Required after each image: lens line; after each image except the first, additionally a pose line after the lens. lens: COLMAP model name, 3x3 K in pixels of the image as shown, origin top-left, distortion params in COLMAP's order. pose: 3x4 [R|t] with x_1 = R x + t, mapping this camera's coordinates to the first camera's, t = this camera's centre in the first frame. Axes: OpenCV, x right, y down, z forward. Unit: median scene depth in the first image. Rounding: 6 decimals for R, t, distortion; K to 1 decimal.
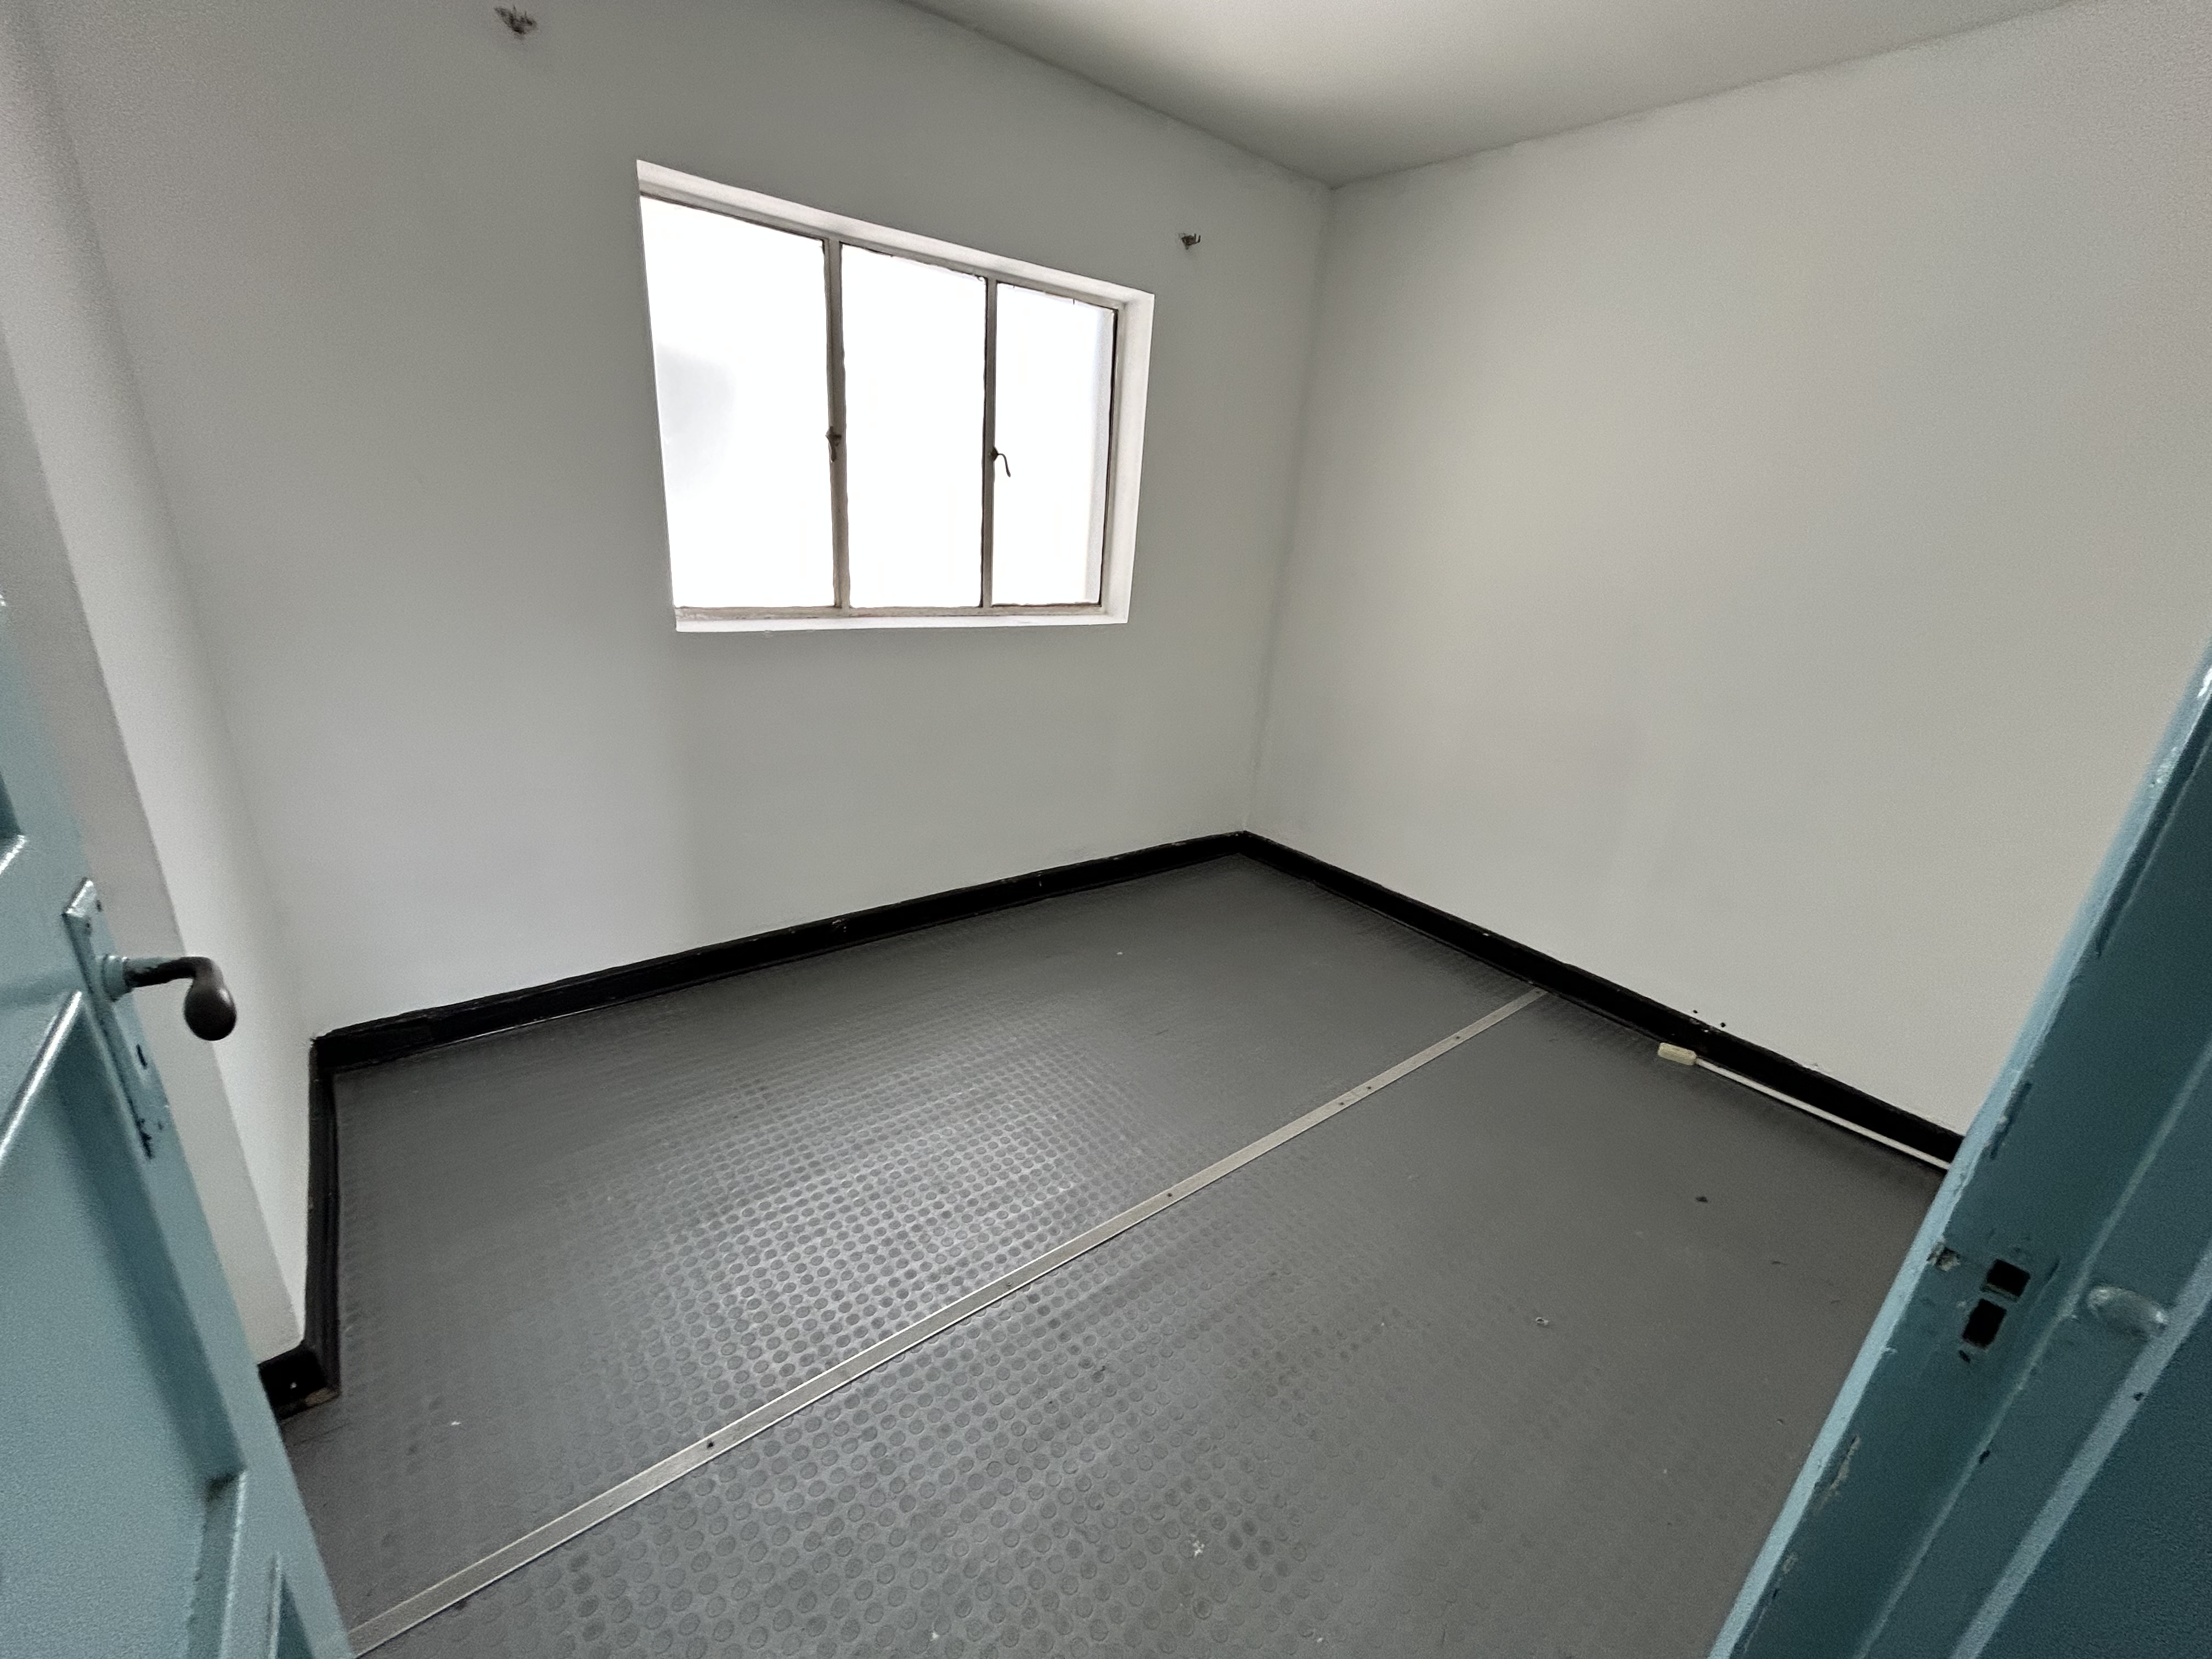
lens RADIAL K [[888.0, 0, 1106.0], [0, 888.0, 829.5], [0, 0, 1]] dist [0.001591, 0.000002]
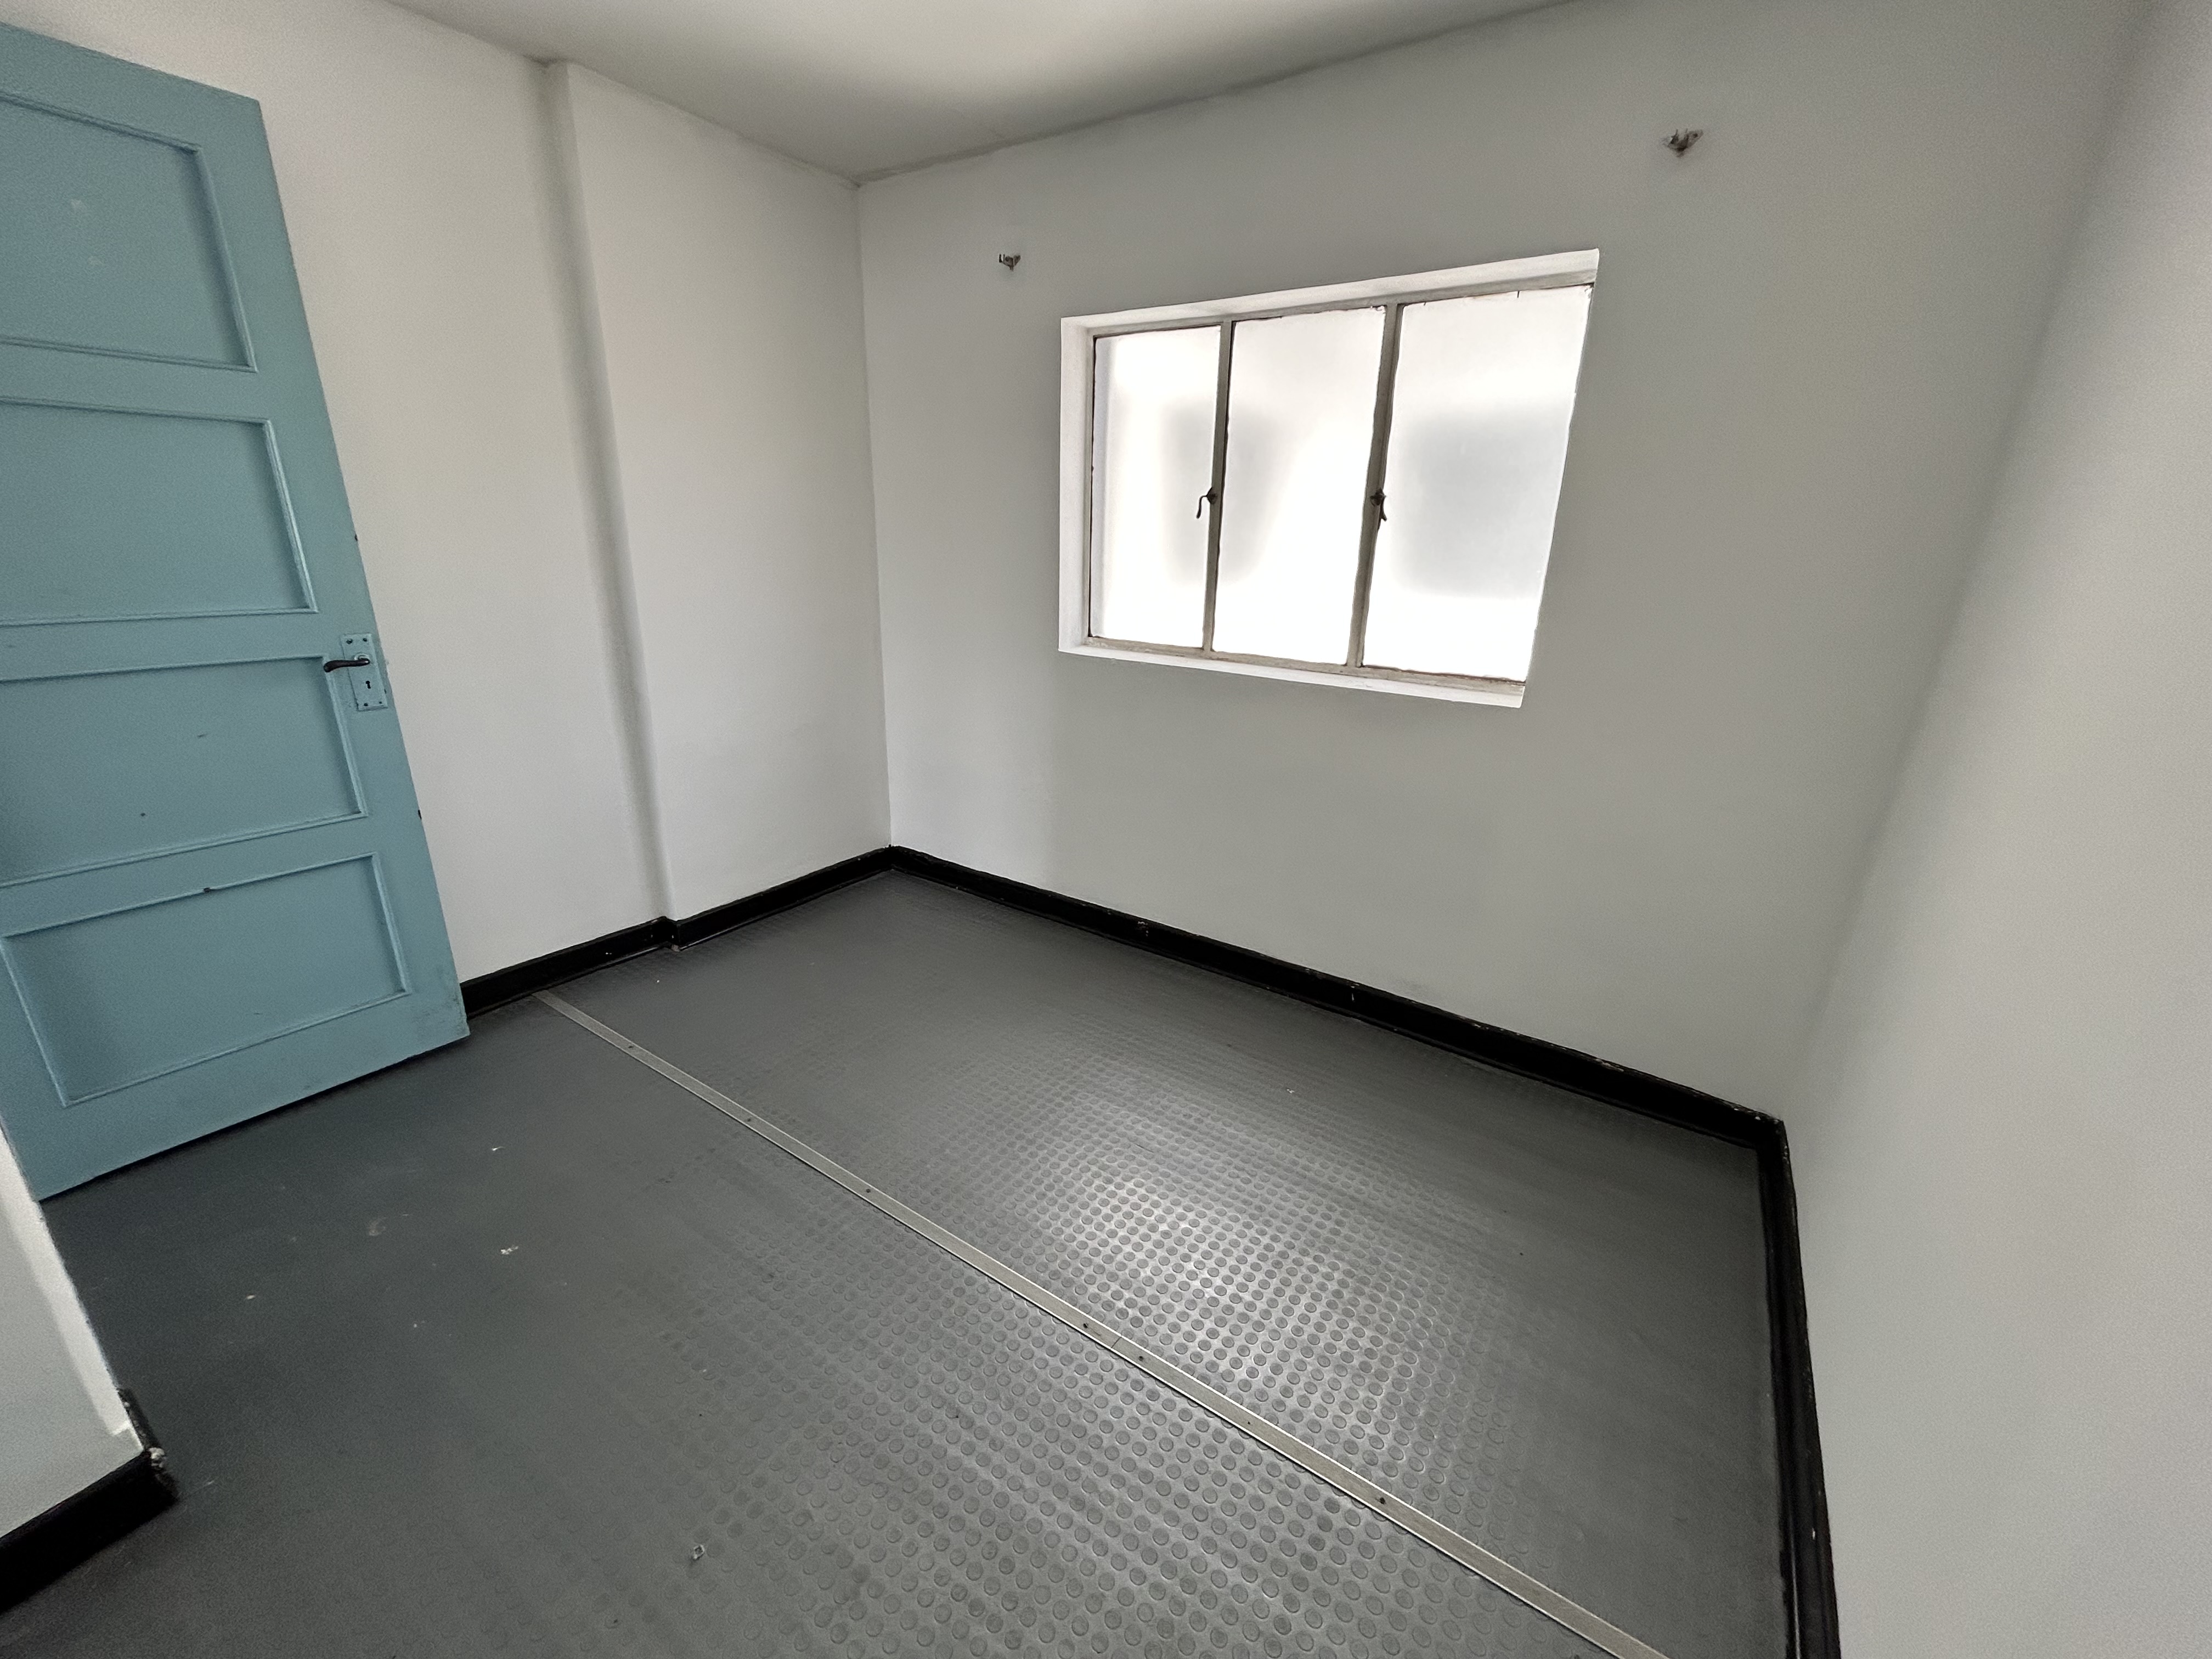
lens RADIAL K [[888.0, 0, 1106.0], [0, 888.0, 829.5], [0, 0, 1]] dist [0.001591, 0.000002]
pose [[0.303457, 0.238677, -0.922468, 0.744155], [-0.335396, 0.932918, 0.131048, -0.150061], [0.891865, 0.269624, 0.363152, 0.568777]]
